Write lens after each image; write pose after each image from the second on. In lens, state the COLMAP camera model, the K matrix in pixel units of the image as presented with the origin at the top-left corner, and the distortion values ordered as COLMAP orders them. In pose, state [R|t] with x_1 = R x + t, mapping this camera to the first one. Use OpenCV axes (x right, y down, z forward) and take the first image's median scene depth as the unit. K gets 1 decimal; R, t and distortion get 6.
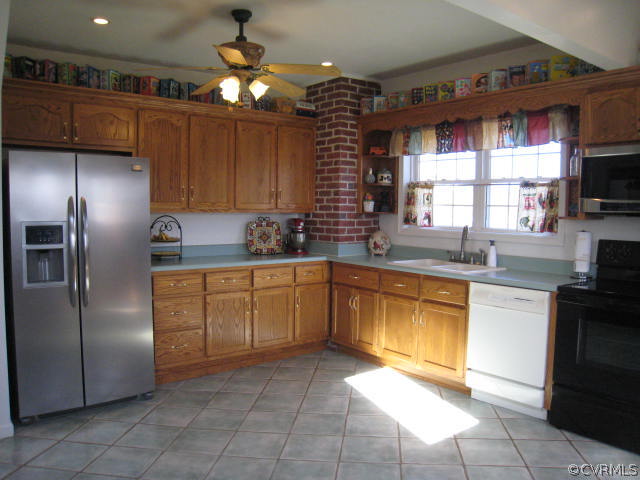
lens RADIAL K [[524.3, 0, 320.0], [0, 524.3, 240.4], [0, 0, 1]] dist [-0.146703, 0.066974]
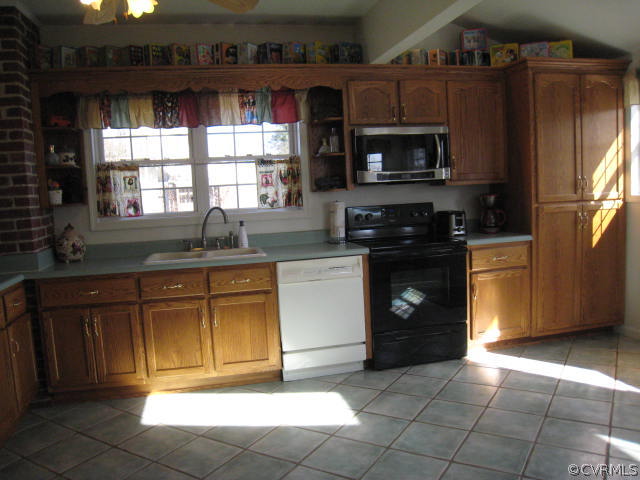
lens RADIAL K [[524.3, 0, 321.8], [0, 524.3, 240.8], [0, 0, 1]] dist [-0.146703, 0.066974]
pose [[0.425979, -0.122379, 0.896418, -0.470730], [0.111077, 0.990388, 0.082424, -0.026283], [-0.897889, 0.064460, 0.435478, 0.443528]]
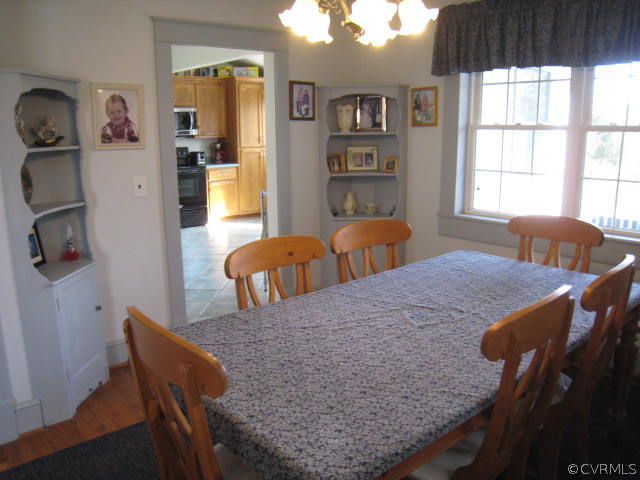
lens RADIAL K [[524.3, 0, 320.0], [0, 524.3, 239.6], [0, 0, 1]] dist [-0.146703, 0.066974]
pose [[-0.039737, -0.212127, 0.976434, -1.523922], [0.068953, 0.974294, 0.214468, -0.036443], [-0.996828, 0.075850, -0.024089, 0.253027]]
